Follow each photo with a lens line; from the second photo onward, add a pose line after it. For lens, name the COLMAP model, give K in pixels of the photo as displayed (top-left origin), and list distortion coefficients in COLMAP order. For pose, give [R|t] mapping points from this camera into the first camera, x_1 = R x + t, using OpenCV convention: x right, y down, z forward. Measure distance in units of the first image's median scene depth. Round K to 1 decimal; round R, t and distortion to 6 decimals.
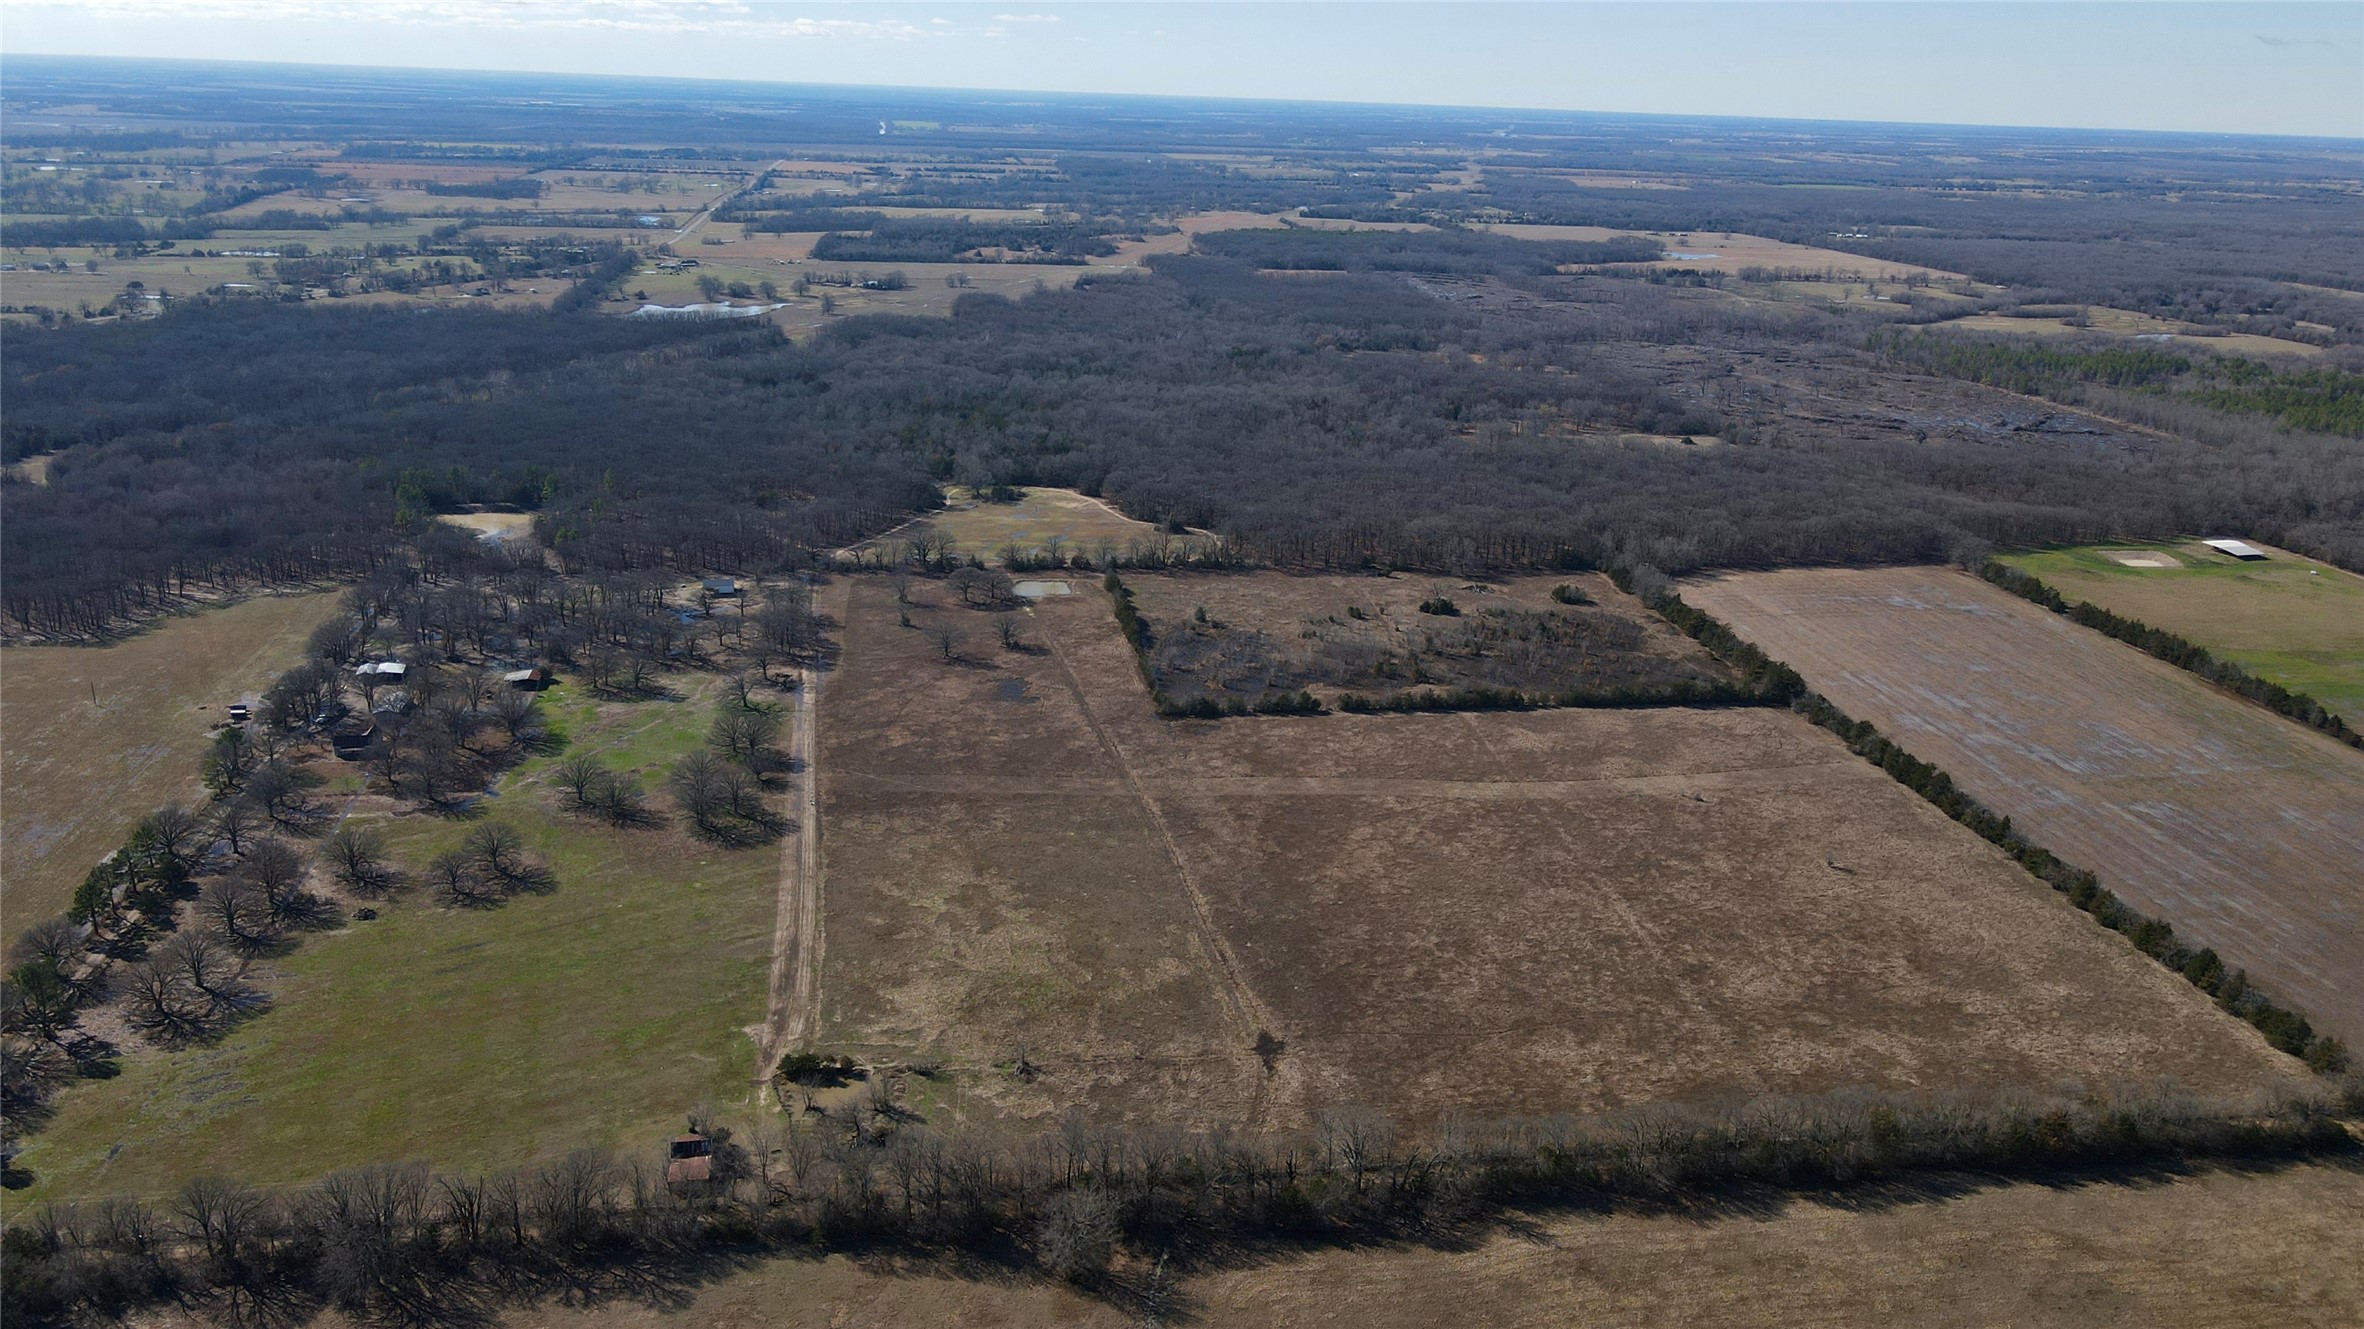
lens RADIAL K [[1744.4, 0, 1183.0], [0, 1744.4, 657.7], [0, 0, 1]] dist [-0.007627, 0.049005]
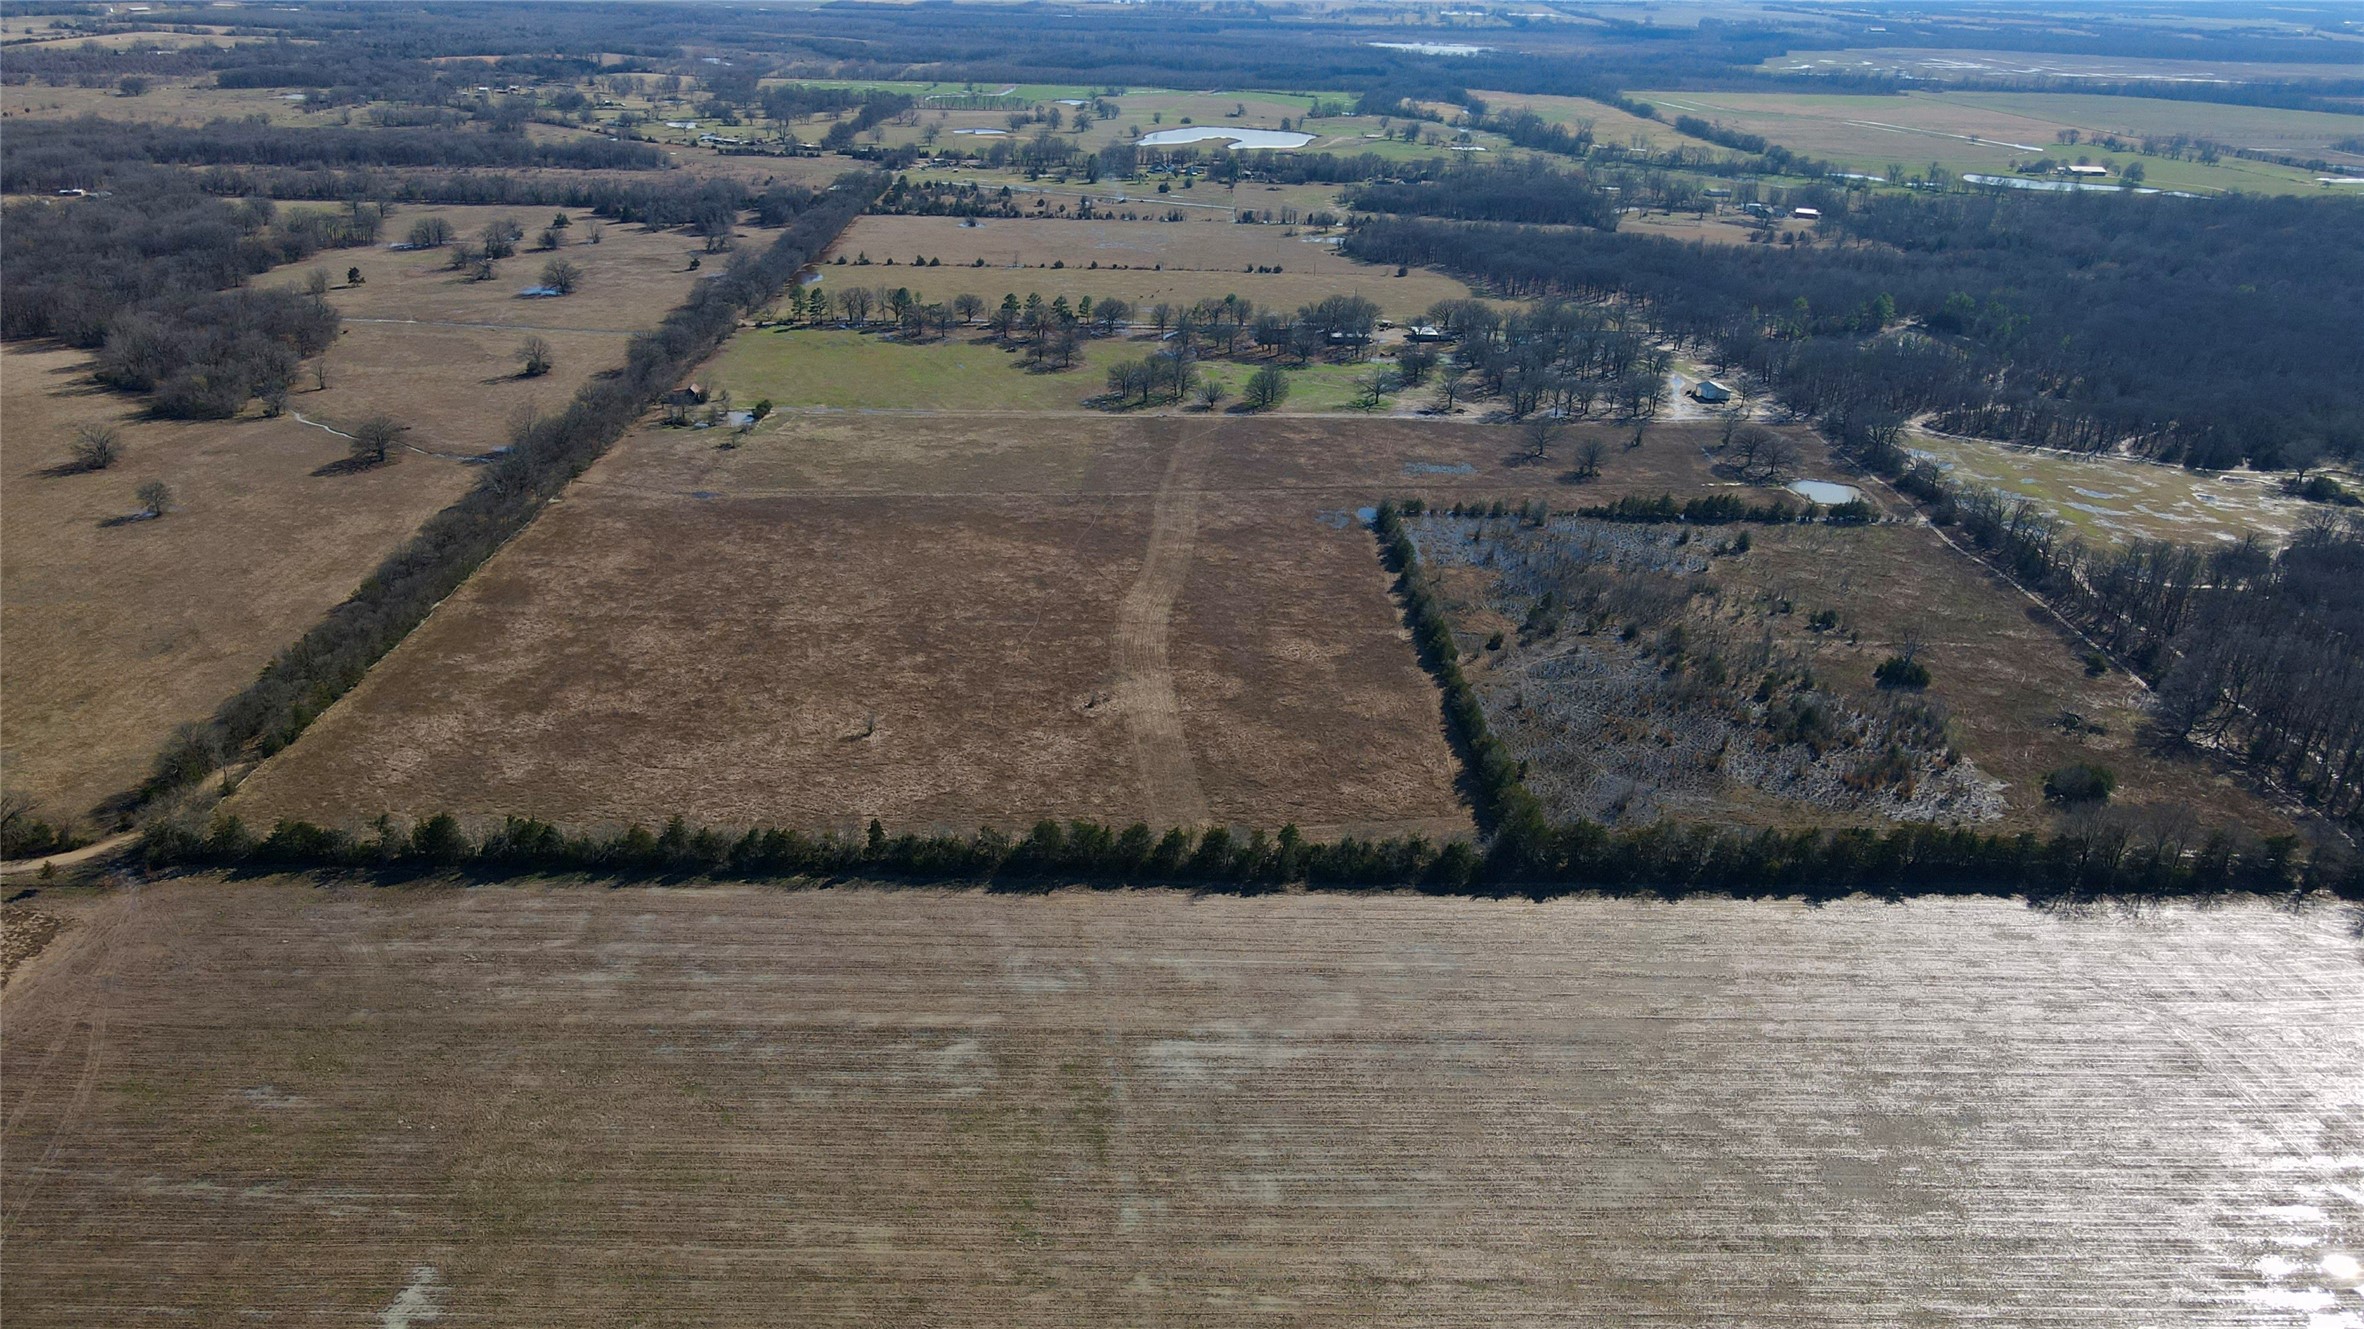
lens RADIAL K [[1744.4, 0, 1183.0], [0, 1744.4, 657.7], [0, 0, 1]] dist [-0.007627, 0.049005]
pose [[-0.134259, 0.343627, -0.929459, 0.935724], [-0.336202, 0.866524, 0.368924, -0.217697], [0.932171, 0.362018, -0.000811, 0.971604]]
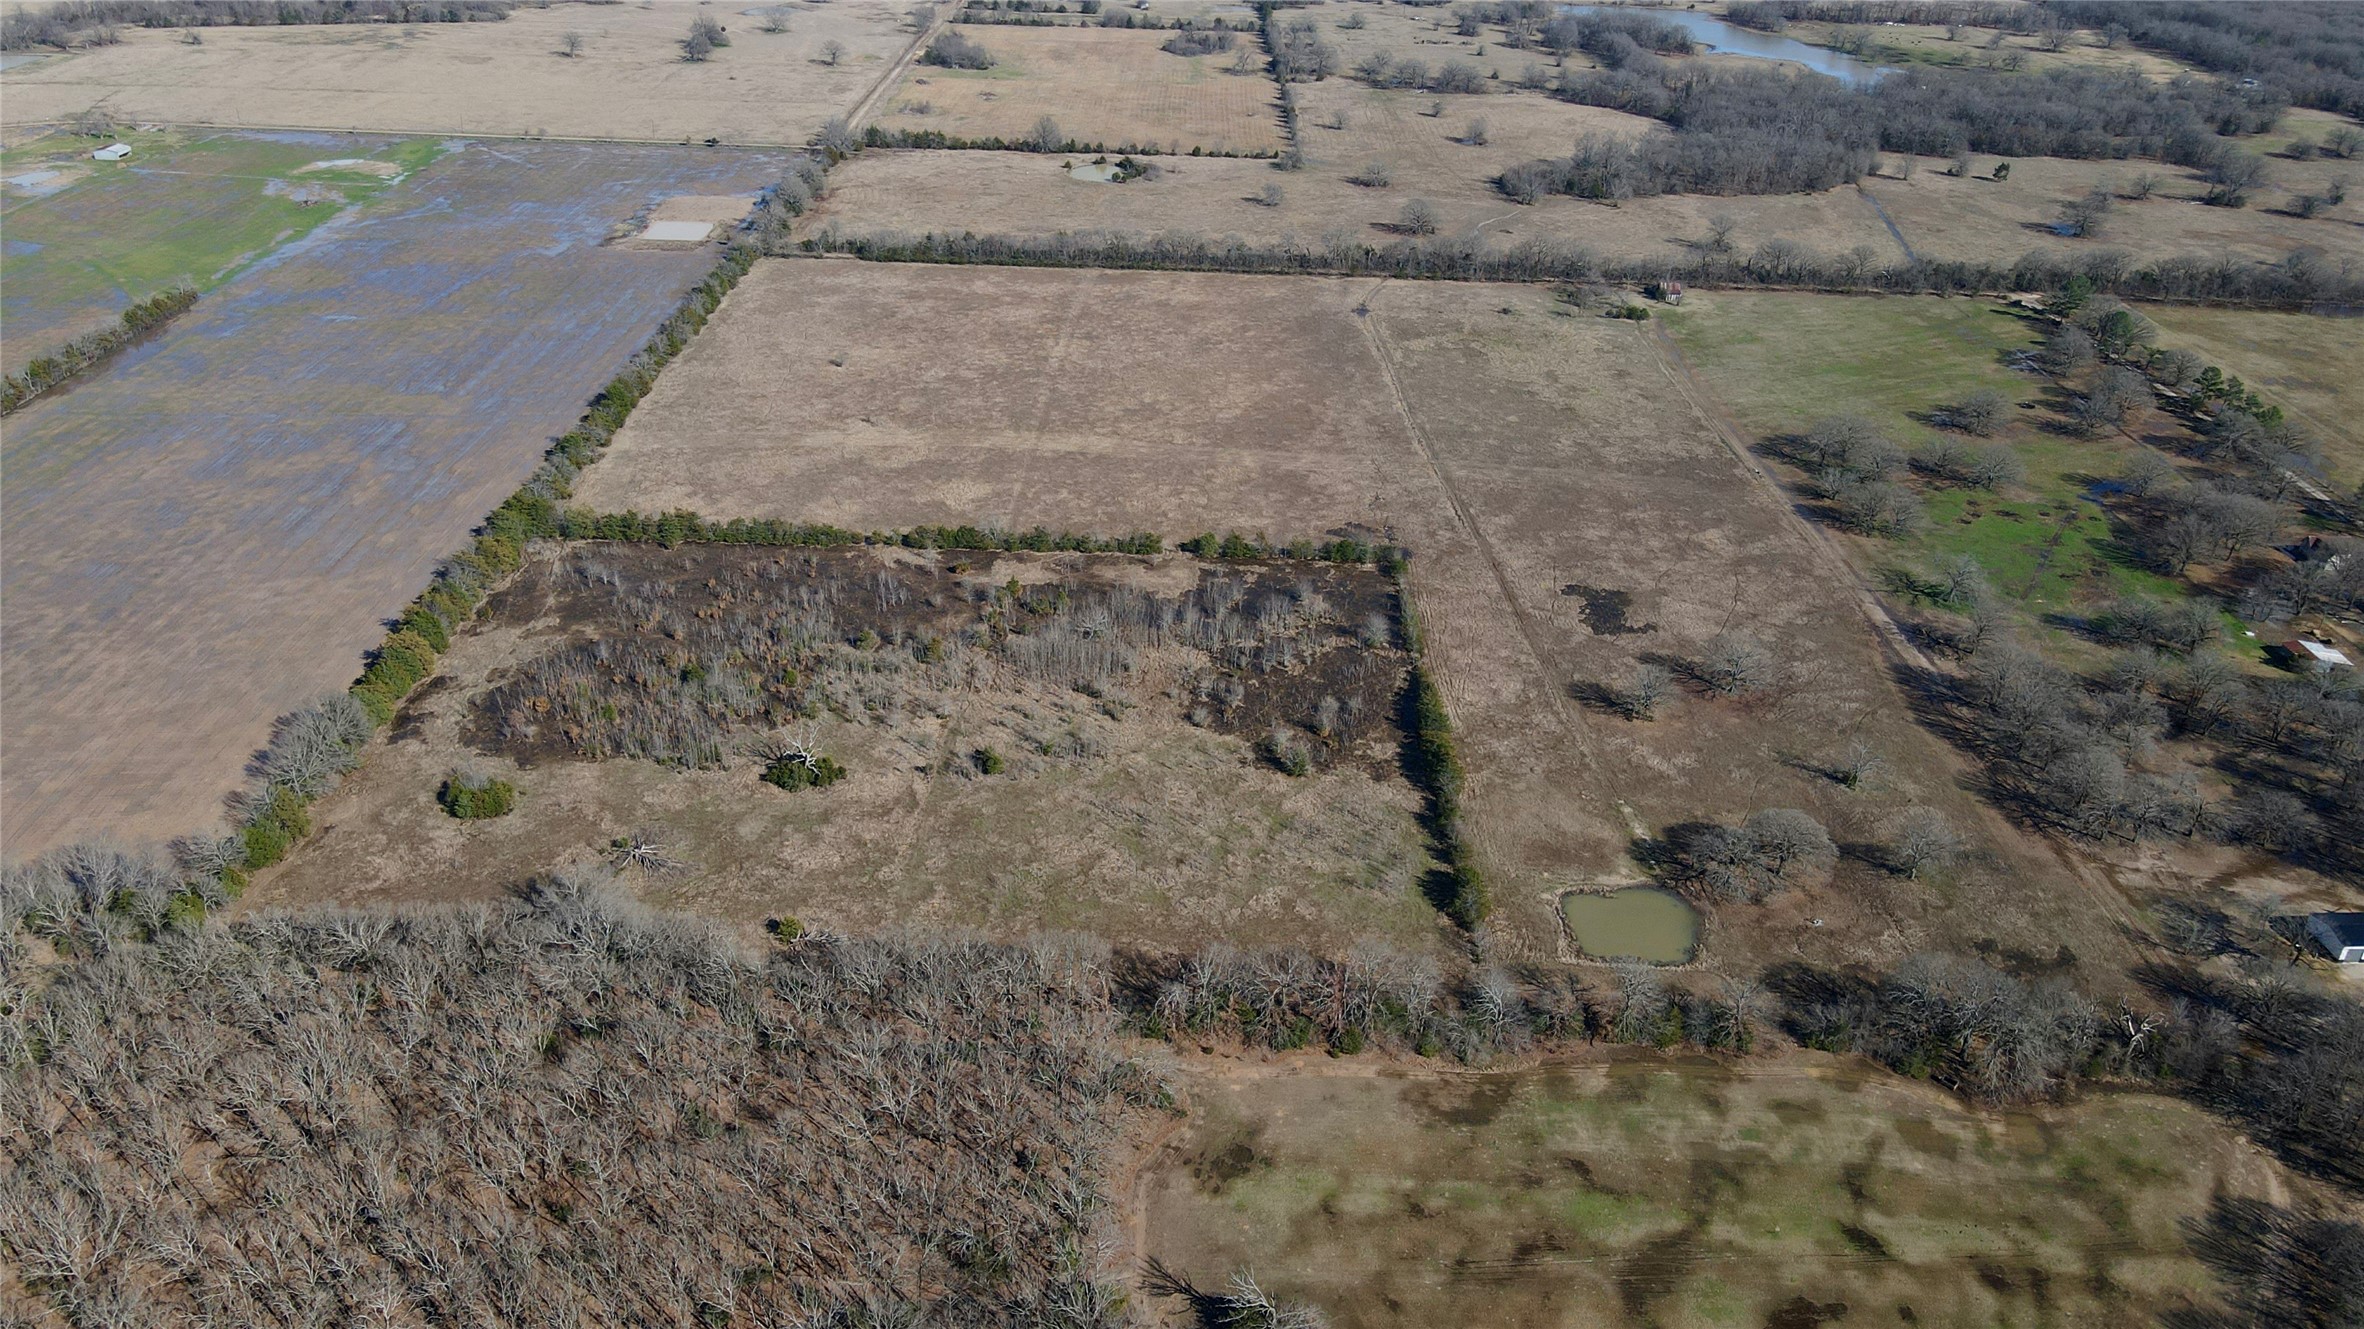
lens RADIAL K [[1744.4, 0, 1183.0], [0, 1744.4, 657.7], [0, 0, 1]] dist [-0.007627, 0.049005]
pose [[-0.984109, -0.132826, 0.117841, -0.016473], [-0.004857, 0.683538, 0.729899, -0.523436], [-0.177498, 0.717728, -0.673321, 1.637978]]
